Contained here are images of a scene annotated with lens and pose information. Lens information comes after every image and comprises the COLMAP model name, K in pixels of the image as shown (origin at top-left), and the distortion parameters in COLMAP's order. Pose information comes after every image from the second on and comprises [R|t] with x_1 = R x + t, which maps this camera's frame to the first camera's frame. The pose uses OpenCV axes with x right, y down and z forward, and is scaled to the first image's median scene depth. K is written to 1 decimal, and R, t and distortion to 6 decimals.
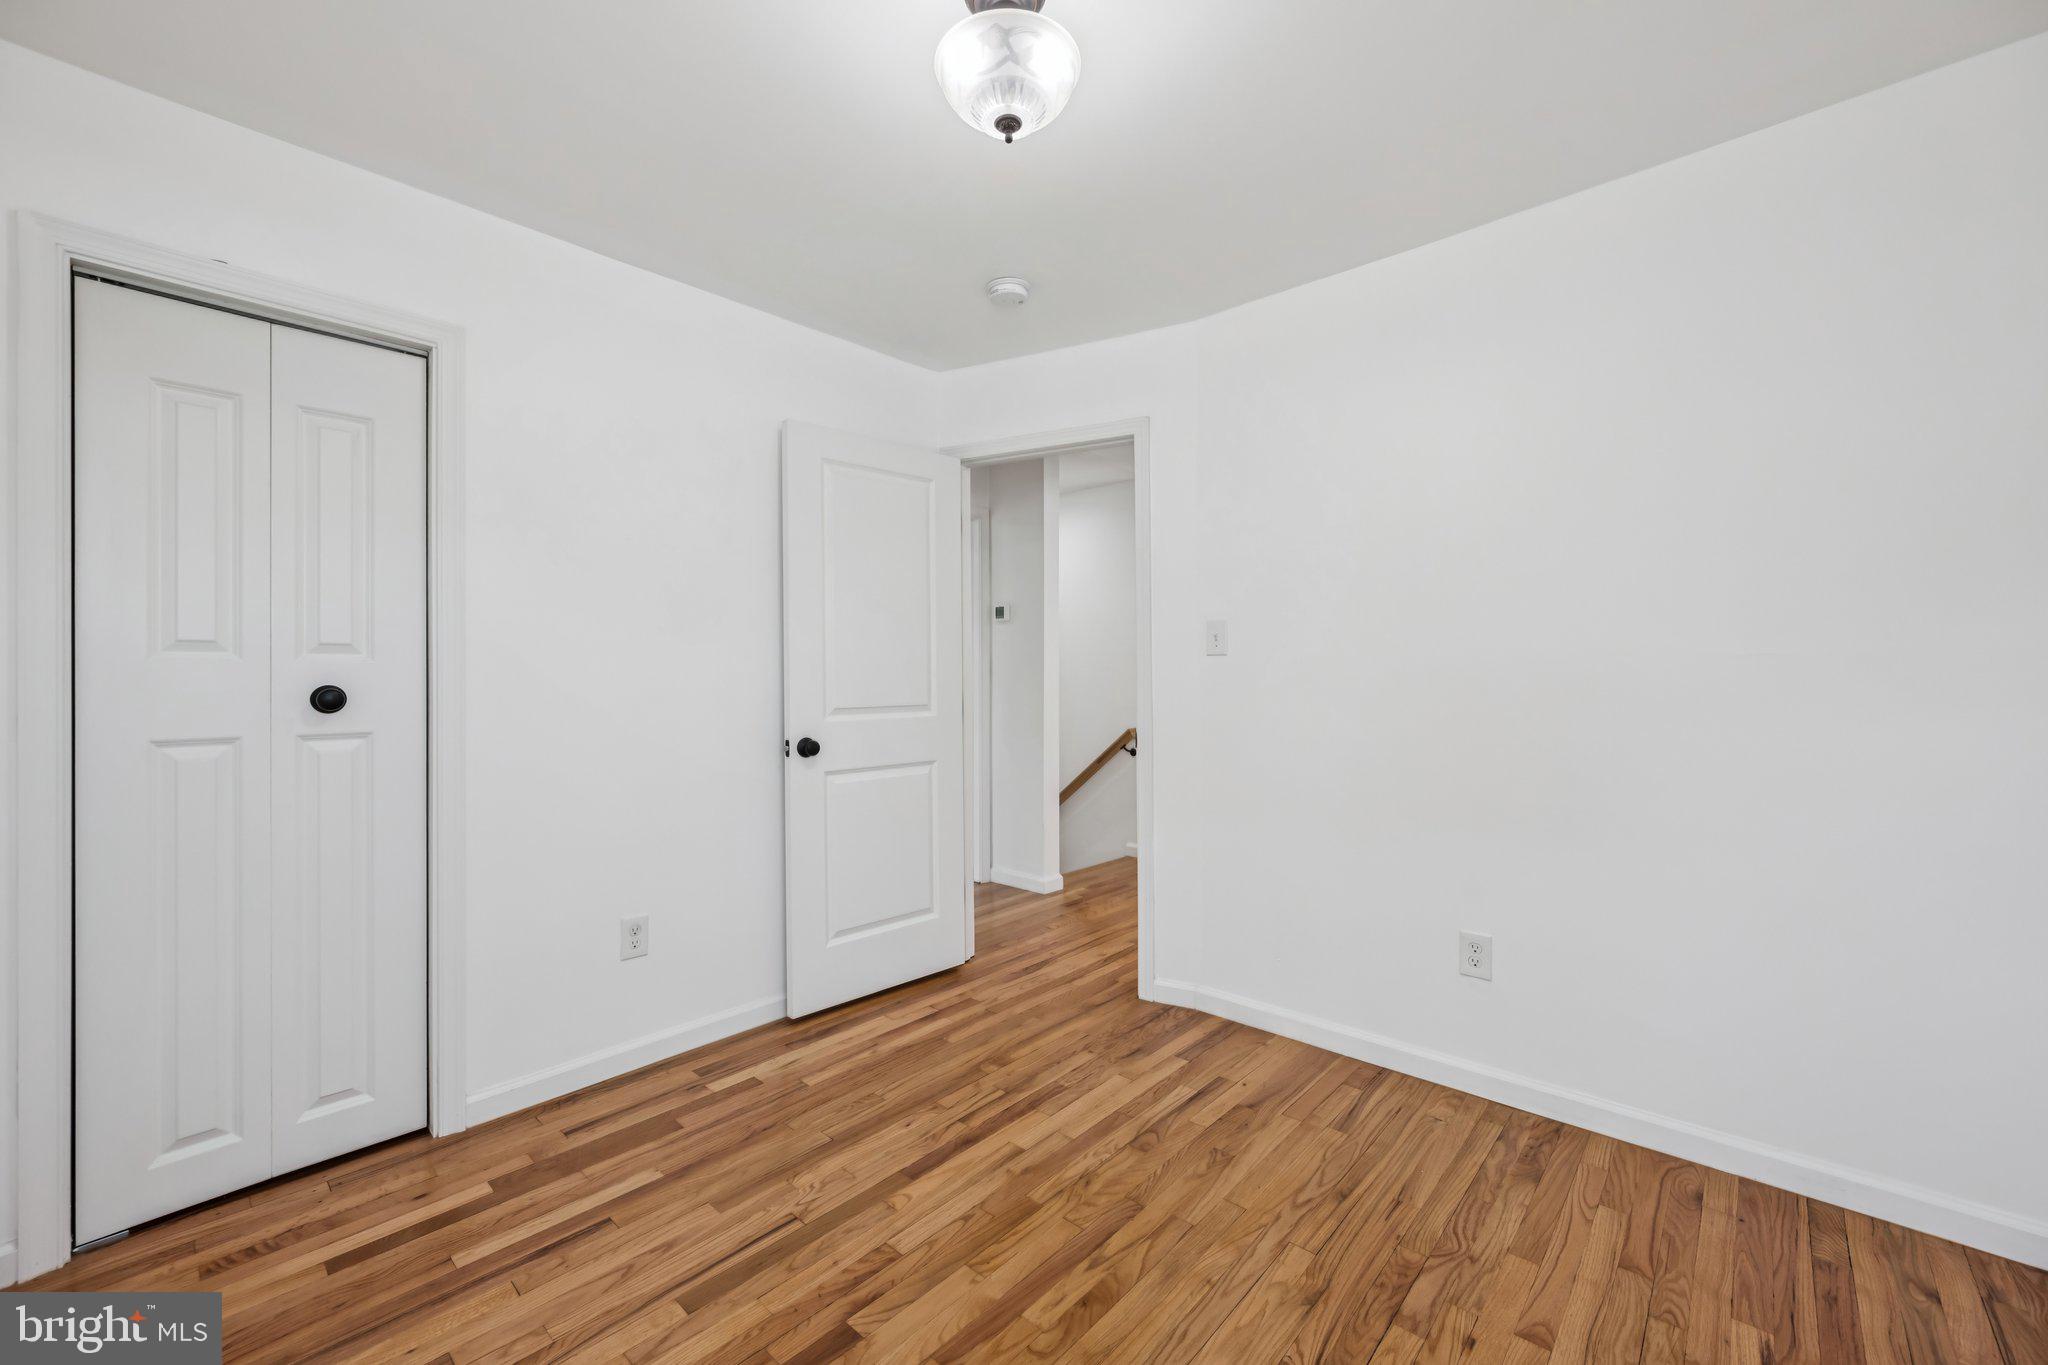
lens RADIAL K [[811.2, 0, 1003.6], [0, 811.2, 676.9], [0, 0, 1]] dist [-0.002100, -0.000272]
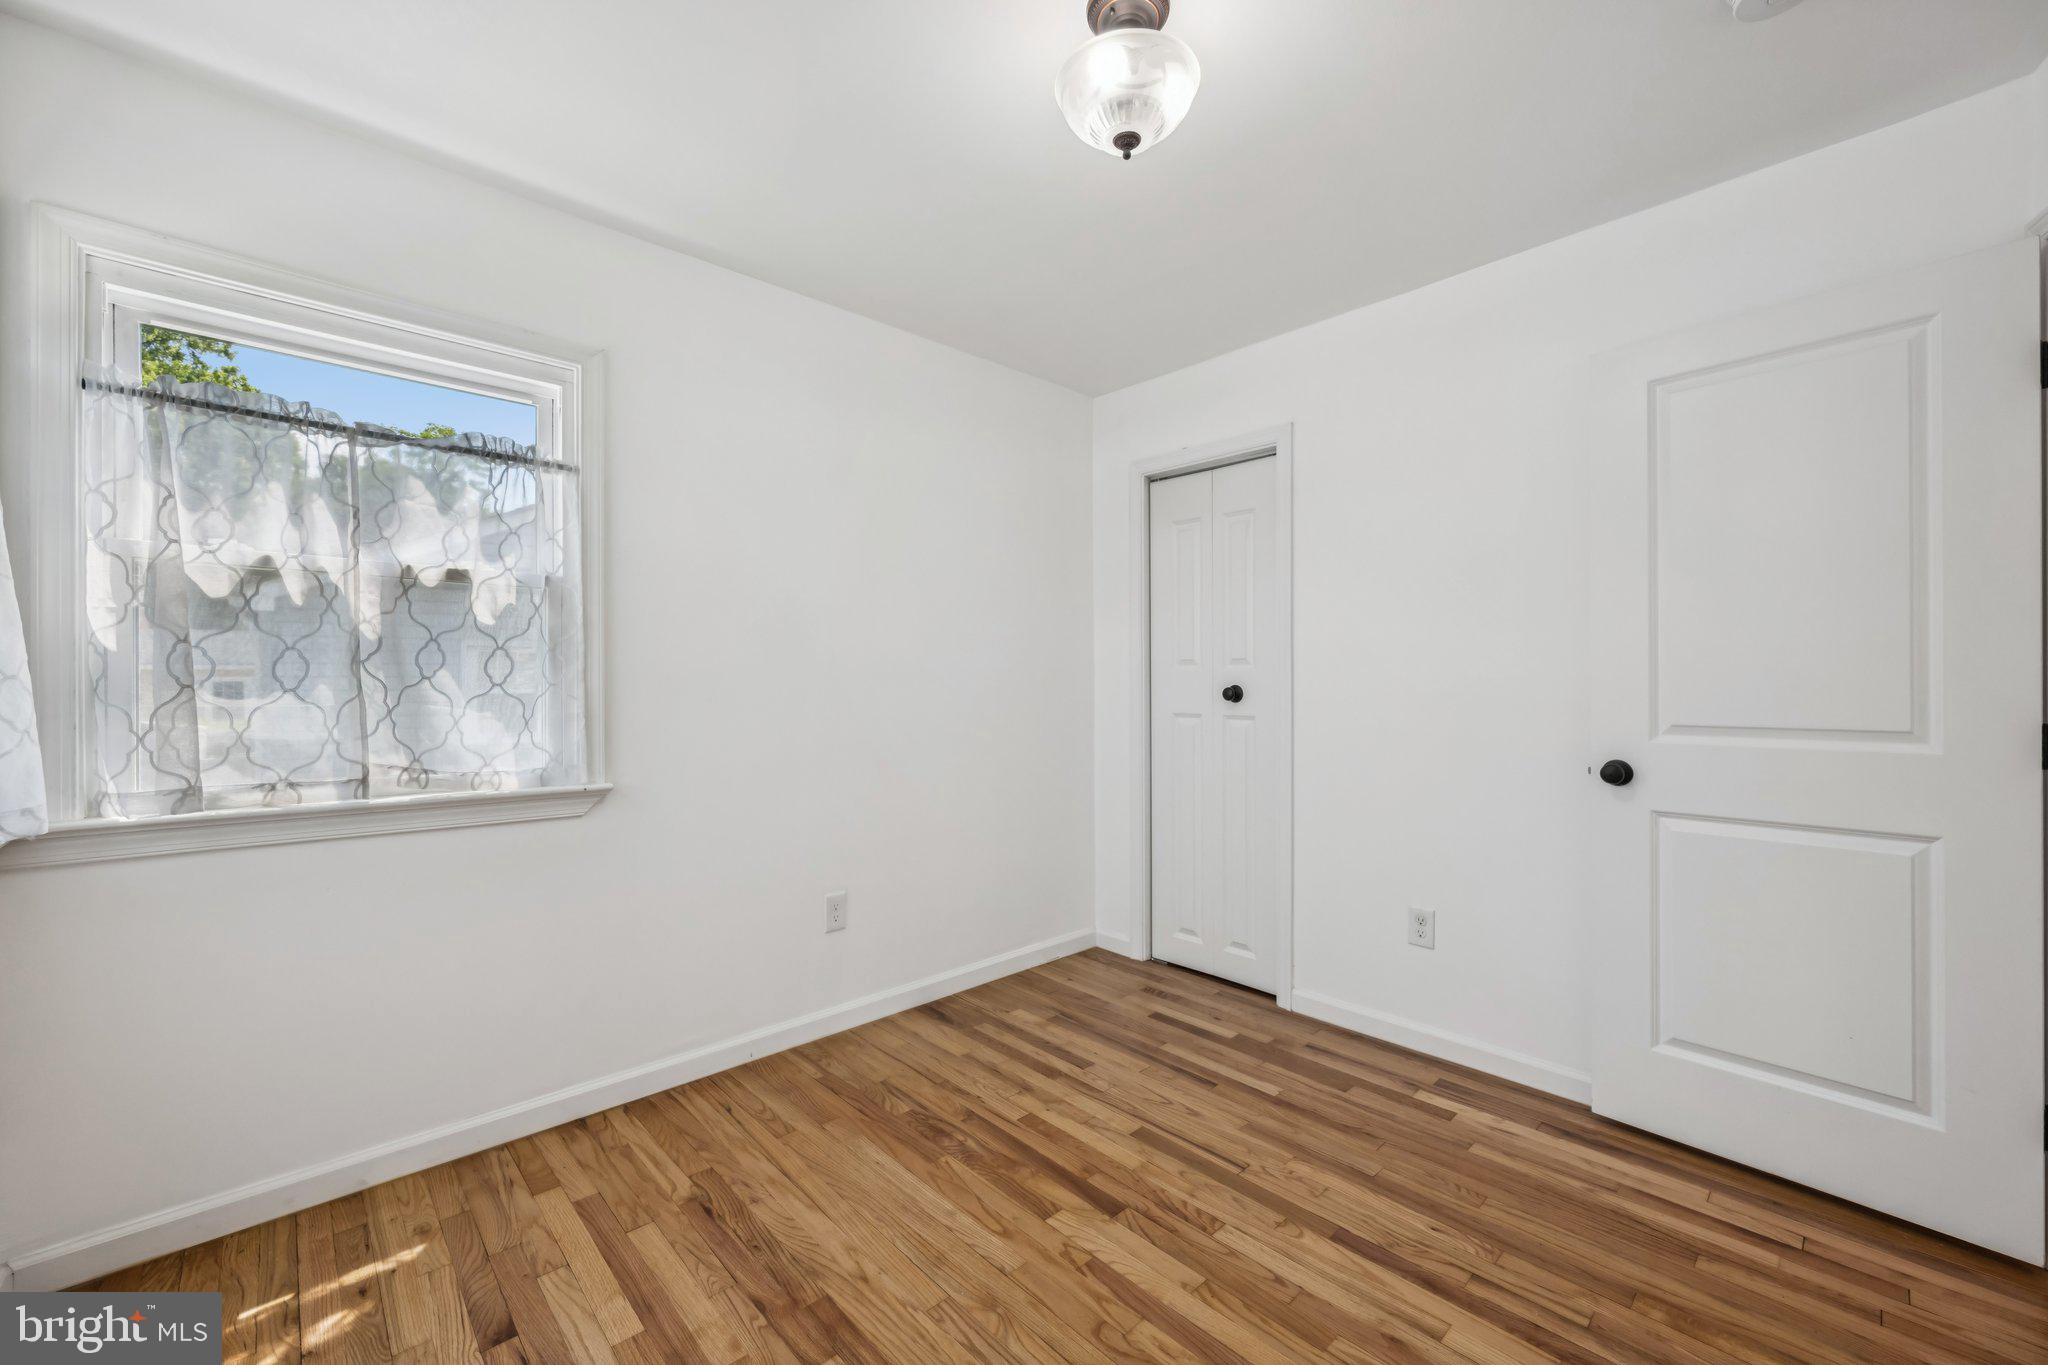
lens RADIAL K [[811.2, 0, 1039.6], [0, 811.2, 693.1], [0, 0, 1]] dist [-0.002100, -0.000272]
pose [[-0.054604, 0.020620, -0.998295, 0.771480], [0.001956, 0.999787, 0.020544, -0.006971], [0.998506, -0.000830, -0.054633, 0.703471]]
